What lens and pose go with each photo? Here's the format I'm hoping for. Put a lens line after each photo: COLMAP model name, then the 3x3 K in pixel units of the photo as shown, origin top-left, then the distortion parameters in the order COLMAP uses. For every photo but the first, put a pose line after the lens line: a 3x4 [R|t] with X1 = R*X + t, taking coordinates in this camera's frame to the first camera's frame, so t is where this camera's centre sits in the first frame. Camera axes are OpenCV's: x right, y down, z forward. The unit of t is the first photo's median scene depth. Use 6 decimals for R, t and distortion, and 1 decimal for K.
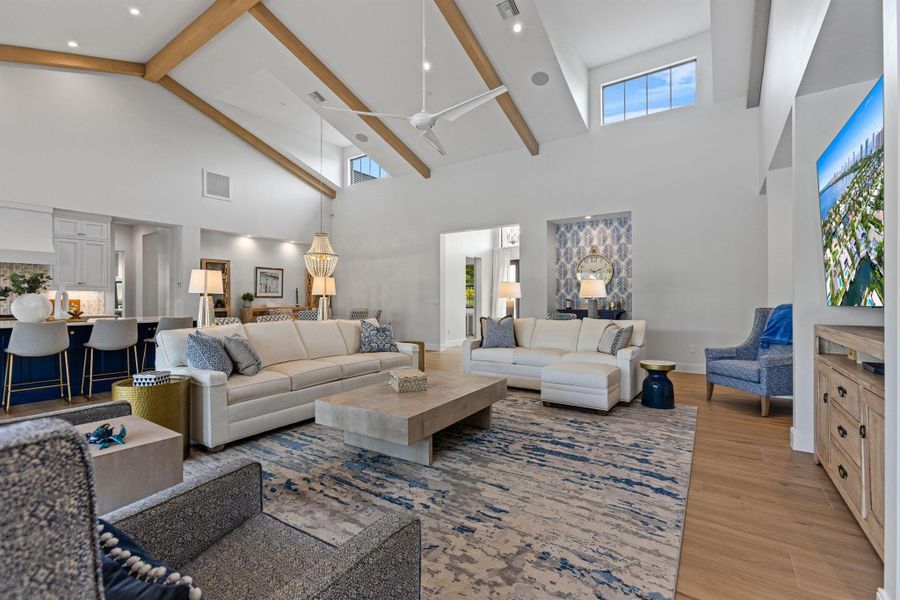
lens RADIAL K [[399.9, 0, 446.3], [0, 399.9, 299.8], [0, 0, 1]] dist [-0.002799, -0.000033]
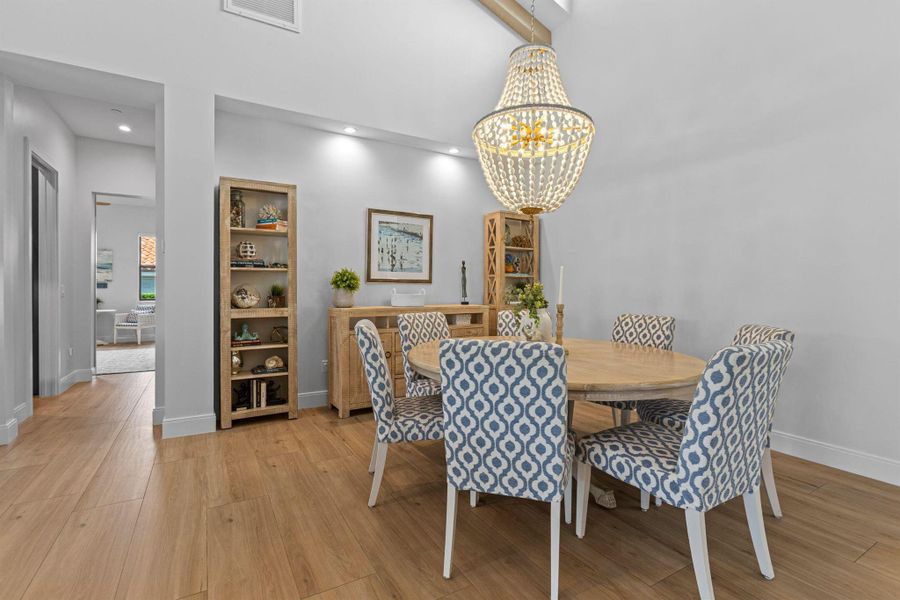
lens RADIAL K [[399.9, 0, 448.8], [0, 399.9, 296.0], [0, 0, 1]] dist [-0.002799, -0.000033]
pose [[0.905036, 0.011456, -0.425181, -0.221098], [-0.004725, 0.999846, 0.016881, 0.001235], [0.425309, -0.013269, 0.904951, 0.651851]]
